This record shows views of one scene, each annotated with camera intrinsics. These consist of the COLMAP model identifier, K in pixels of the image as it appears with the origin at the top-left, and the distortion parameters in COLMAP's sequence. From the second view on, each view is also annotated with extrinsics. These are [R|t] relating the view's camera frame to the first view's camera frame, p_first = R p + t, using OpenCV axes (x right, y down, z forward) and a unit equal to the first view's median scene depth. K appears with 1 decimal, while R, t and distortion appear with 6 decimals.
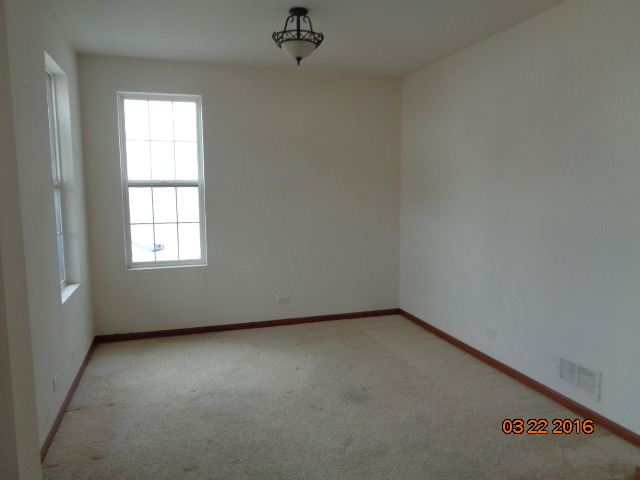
lens RADIAL K [[480.1, 0, 321.0], [0, 480.1, 241.2], [0, 0, 1]] dist [-0.012951, 0.003441]
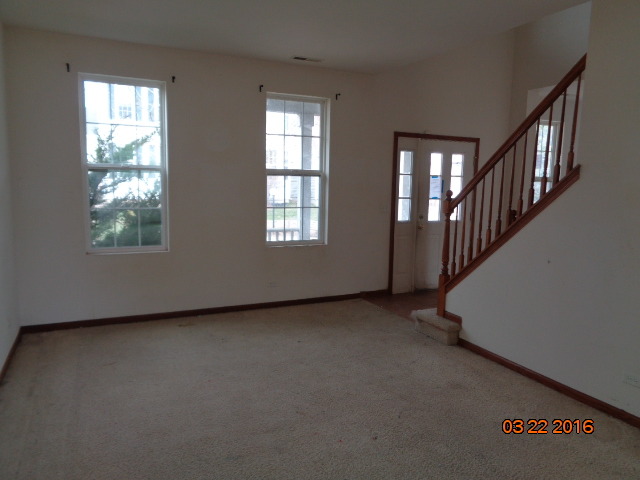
lens RADIAL K [[480.1, 0, 304.9], [0, 480.1, 237.9], [0, 0, 1]] dist [-0.012951, 0.003441]
pose [[0.990807, 0.010016, 0.134909, -0.247380], [-0.011910, 0.999841, 0.013238, 0.011833], [-0.134755, -0.014724, 0.990769, -0.080383]]
